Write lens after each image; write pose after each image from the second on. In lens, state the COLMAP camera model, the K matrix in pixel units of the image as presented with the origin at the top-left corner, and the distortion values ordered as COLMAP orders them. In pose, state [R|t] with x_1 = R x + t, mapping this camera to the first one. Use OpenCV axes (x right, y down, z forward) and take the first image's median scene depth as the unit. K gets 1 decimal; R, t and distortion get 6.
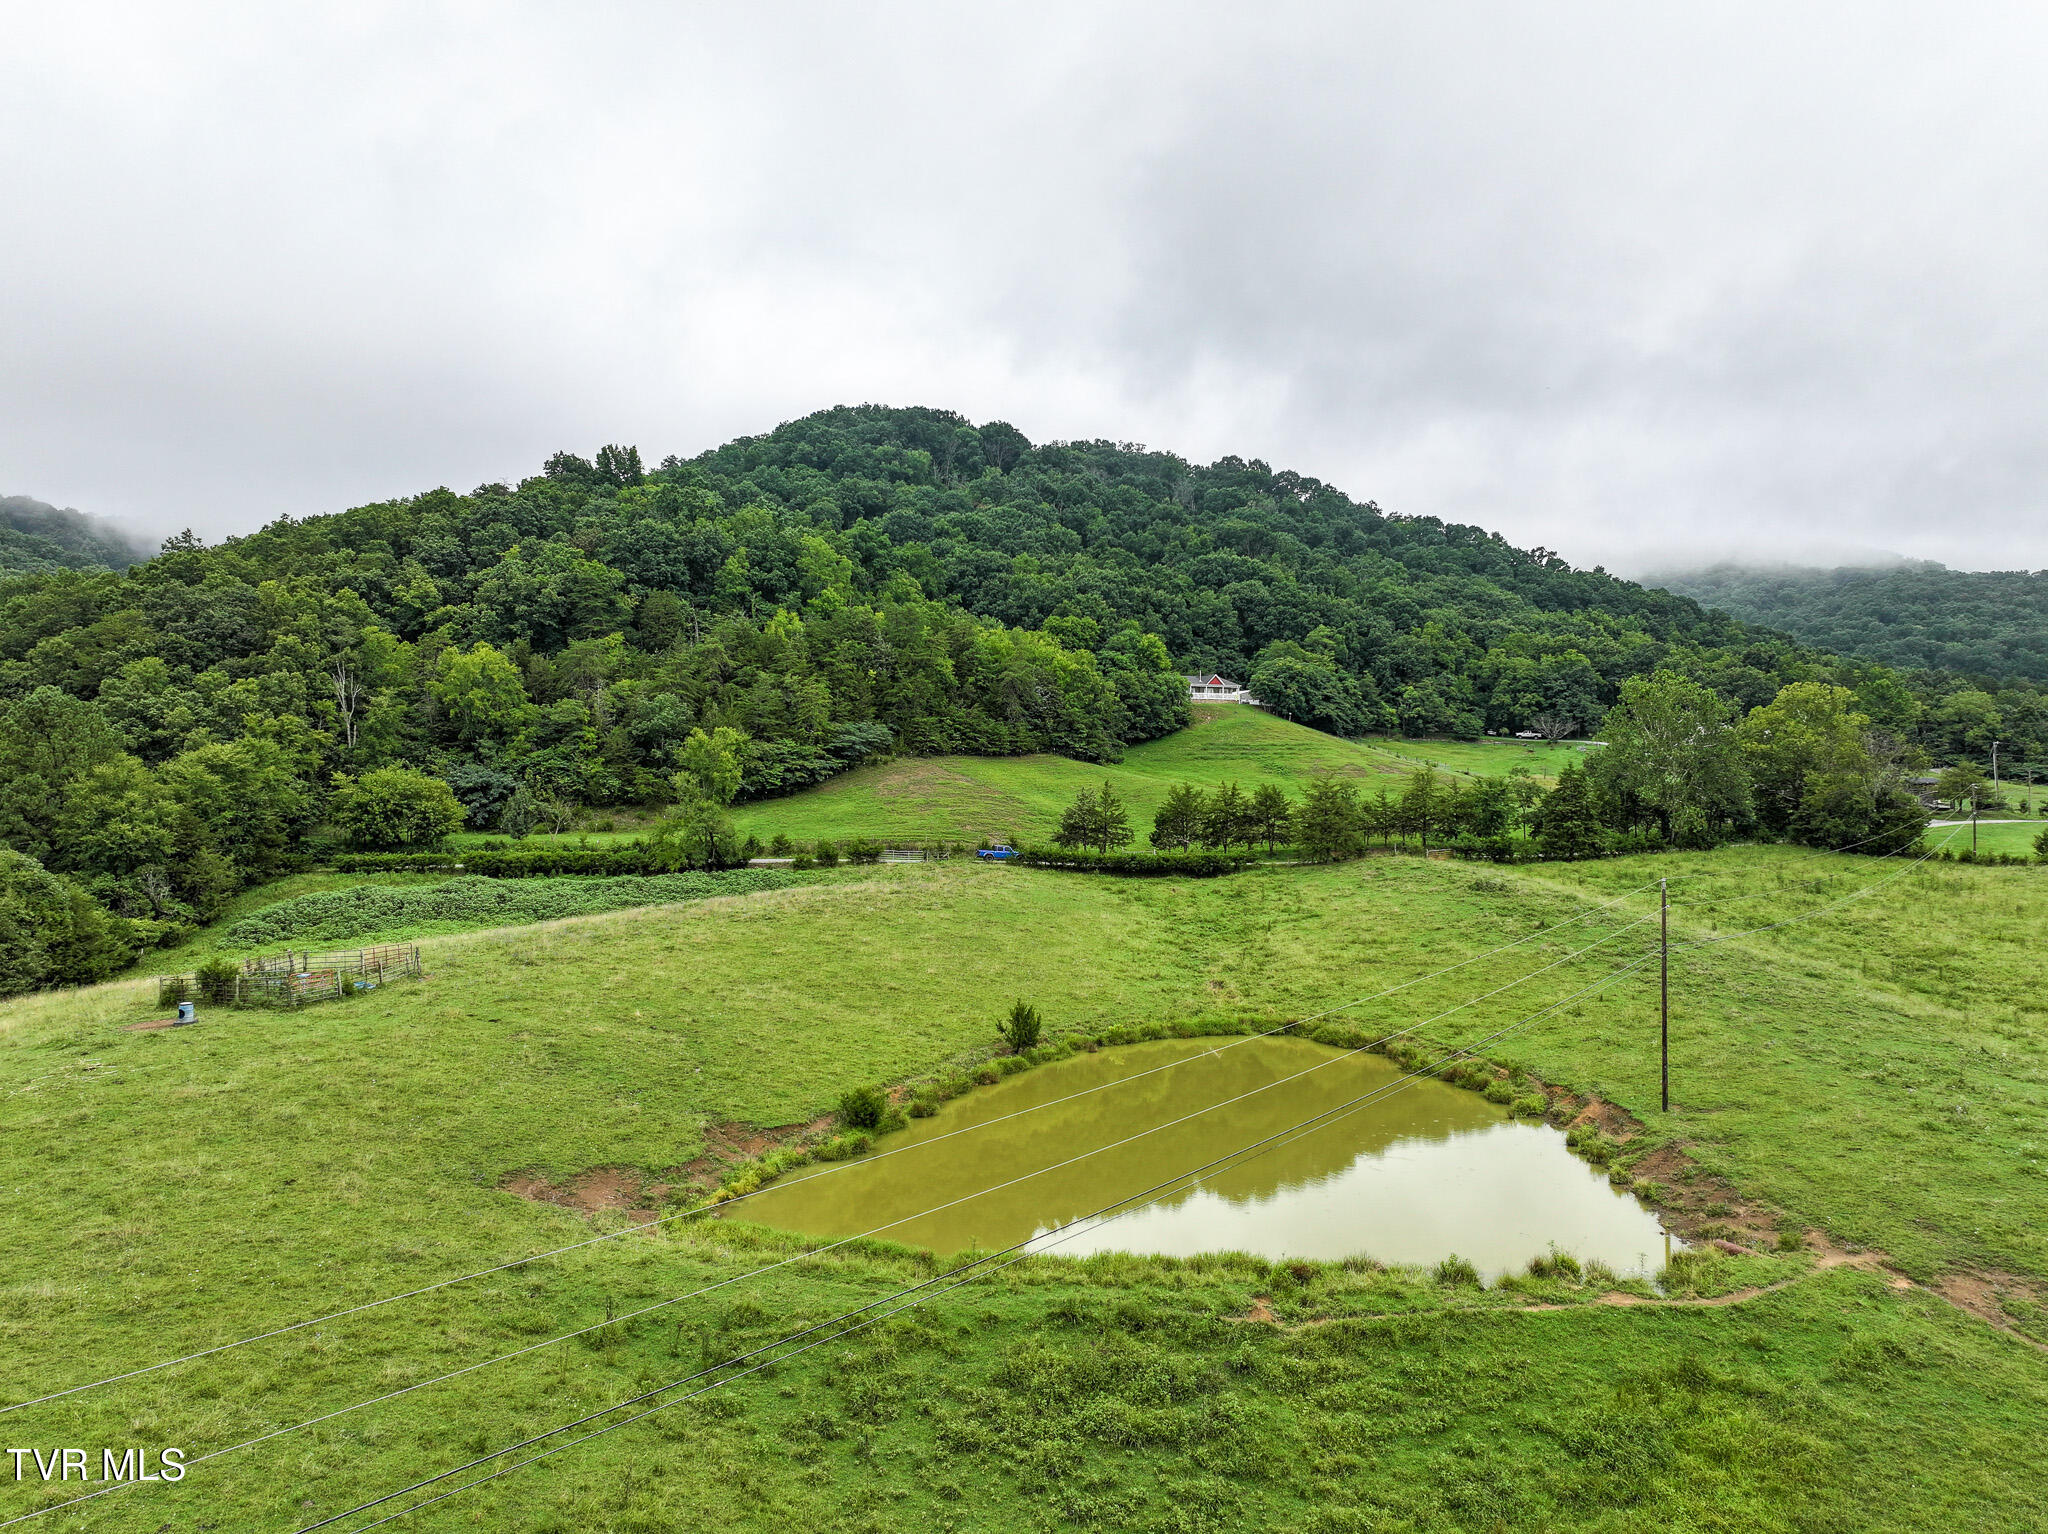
lens RADIAL K [[1431.5, 0, 1028.0], [0, 1431.5, 766.8], [0, 0, 1]] dist [0.000259, 0.011518]
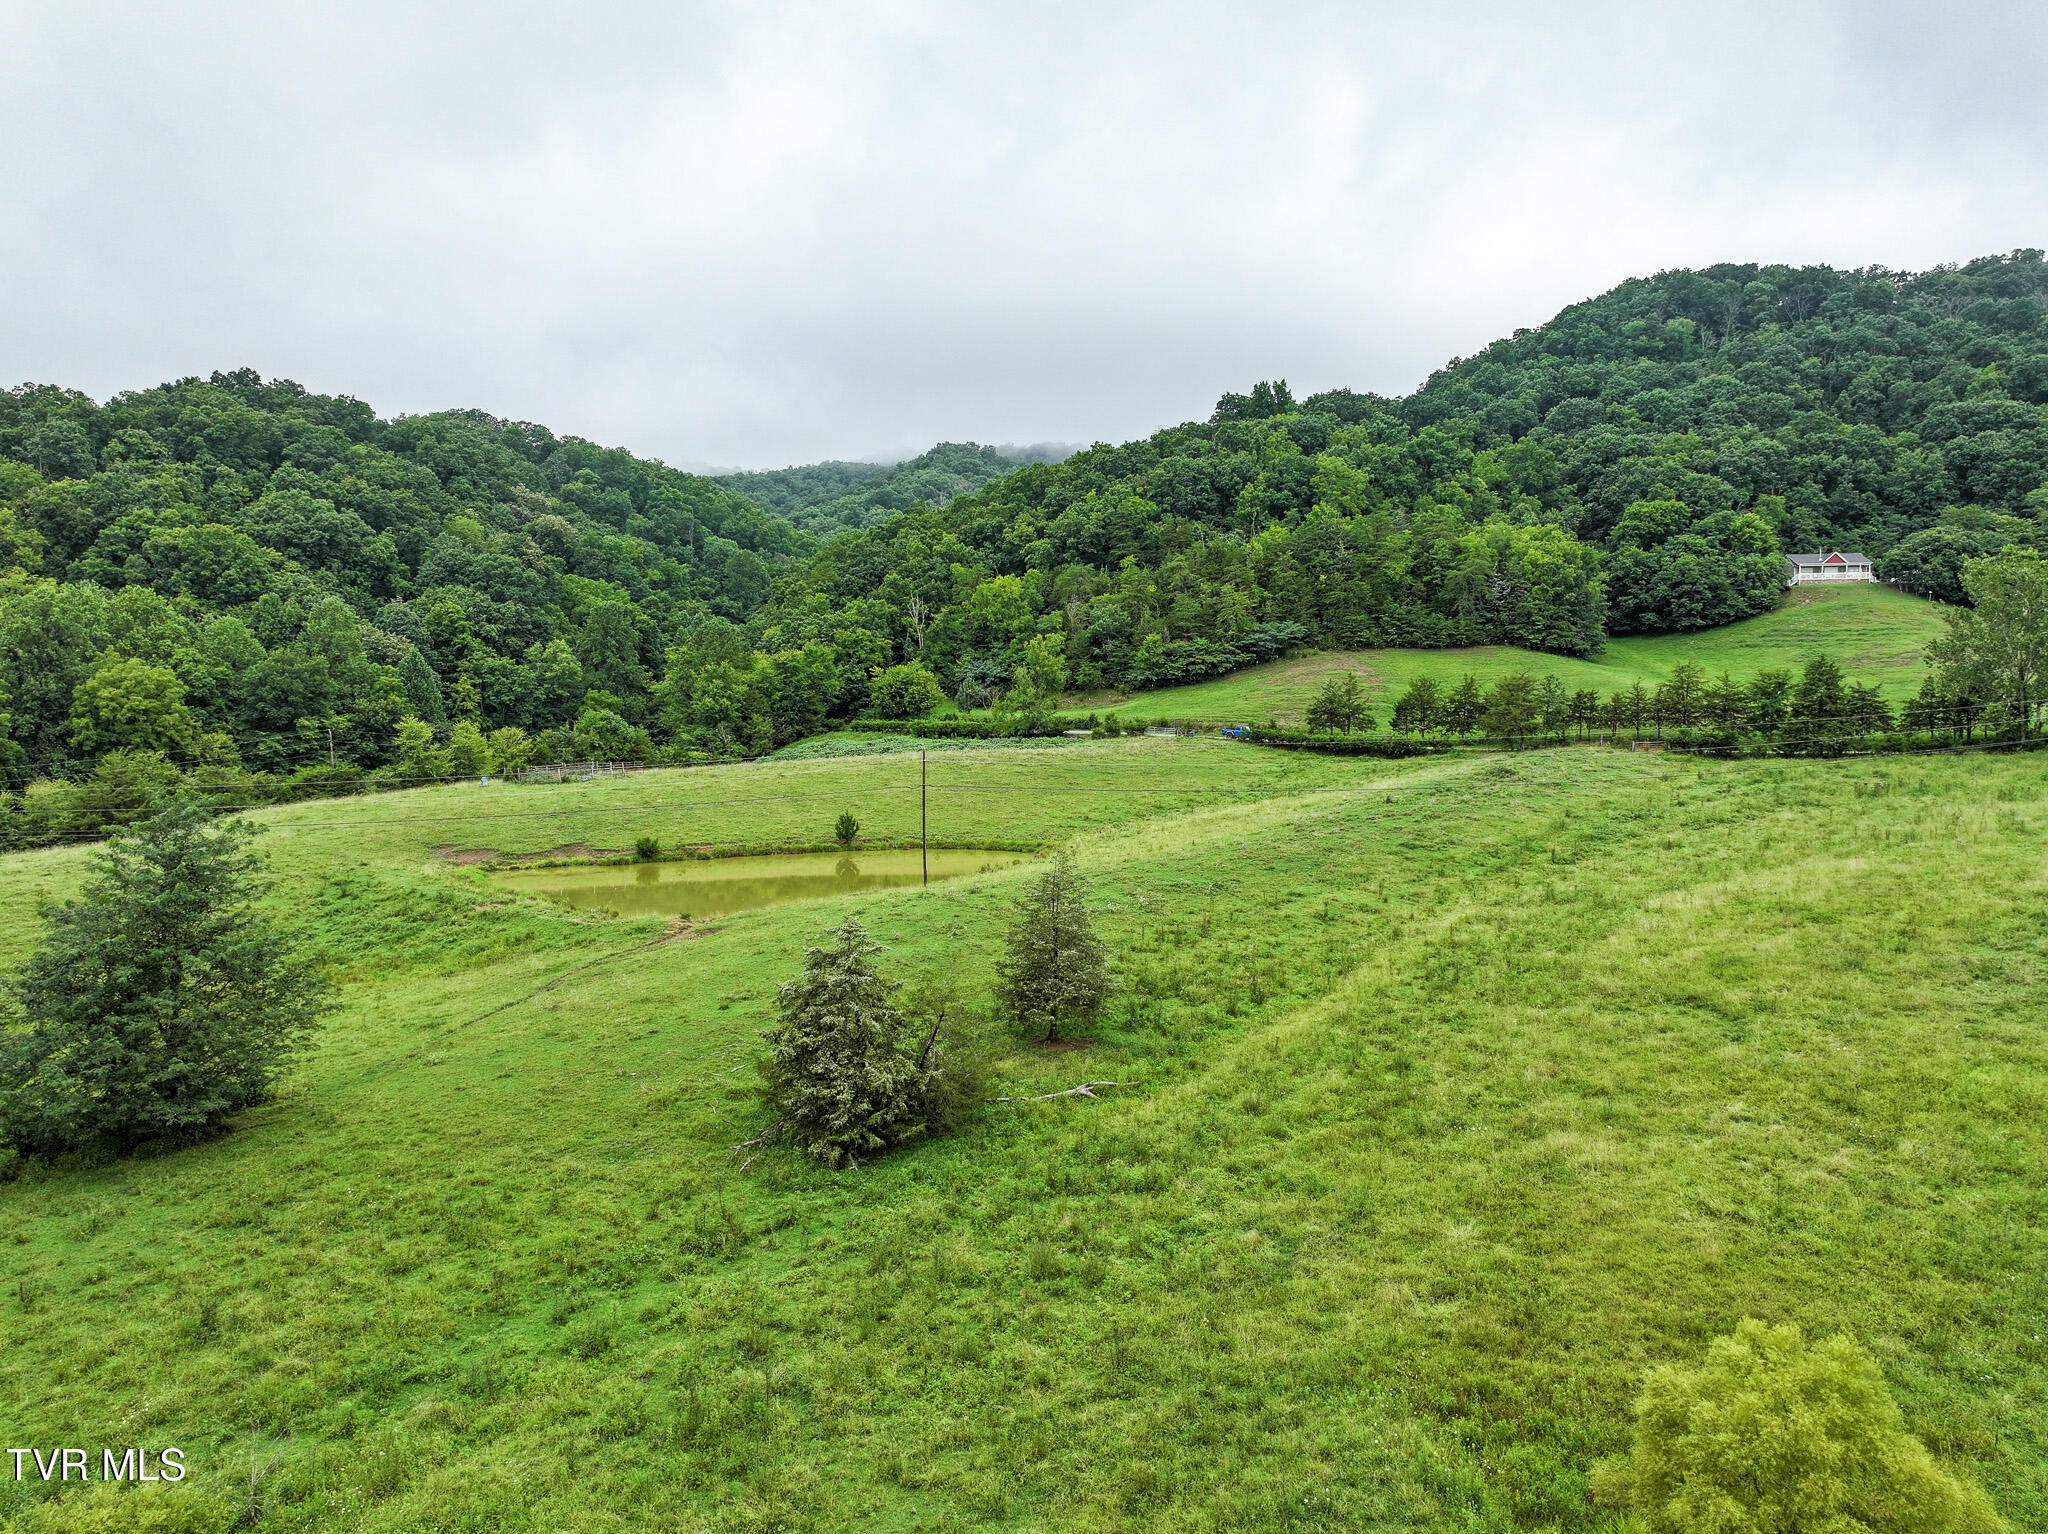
lens RADIAL K [[1431.5, 0, 1031.4], [0, 1431.5, 760.5], [0, 0, 1]] dist [0.000259, 0.011518]
pose [[0.759895, 0.041306, -0.648732, 0.534398], [0.008809, 0.997233, 0.073814, -0.006497], [0.649986, -0.061805, 0.757428, -0.044330]]
